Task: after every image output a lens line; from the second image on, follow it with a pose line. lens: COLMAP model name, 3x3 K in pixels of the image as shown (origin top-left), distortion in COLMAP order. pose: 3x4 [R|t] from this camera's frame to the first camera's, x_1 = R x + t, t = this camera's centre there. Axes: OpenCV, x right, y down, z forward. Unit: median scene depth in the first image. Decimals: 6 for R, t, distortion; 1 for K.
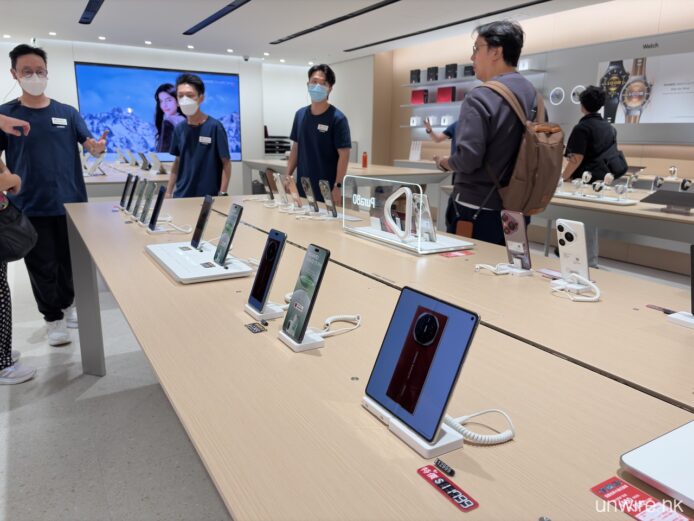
lens RADIAL K [[516.6, 0, 341.2], [0, 516.6, 262.0], [0, 0, 1]] dist [0.041983, -0.034605]
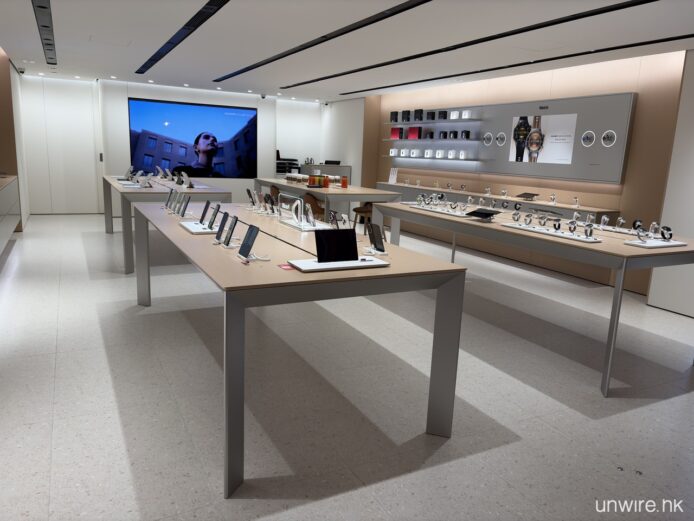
lens RADIAL K [[516.6, 0, 346.7], [0, 516.6, 263.3], [0, 0, 1]] dist [0.041983, -0.034605]
pose [[0.998513, 0.038609, -0.038484, 0.126458], [-0.039724, 0.998800, -0.028634, 0.052773], [0.037333, 0.030120, 0.998849, -0.347257]]
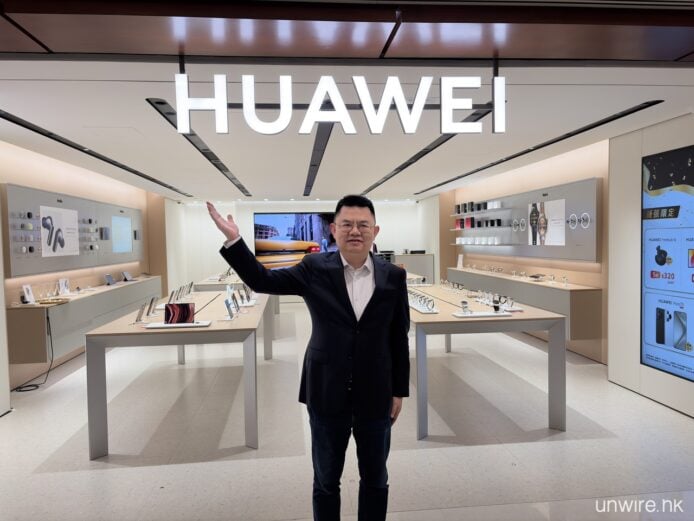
lens RADIAL K [[516.6, 0, 343.6], [0, 516.6, 274.9], [0, 0, 1]] dist [0.041983, -0.034605]
pose [[0.909174, -0.004903, -0.416387, 0.618051], [-0.065748, 0.985698, -0.155166, 0.069477], [0.411193, 0.168449, 0.895849, -0.466694]]
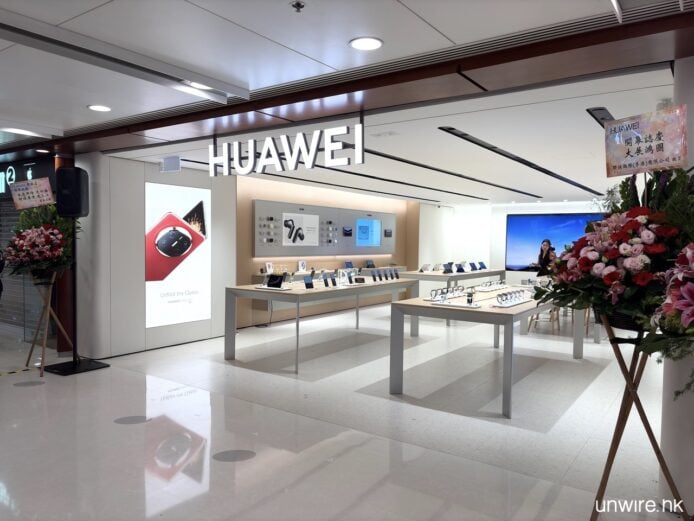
lens RADIAL K [[516.6, 0, 336.8], [0, 516.6, 275.9], [0, 0, 1]] dist [0.041983, -0.034605]
pose [[0.410059, 0.052370, -0.910554, 1.216763], [-0.225345, 0.973216, -0.045508, 0.033797], [0.883782, 0.223850, 0.410877, -0.251628]]
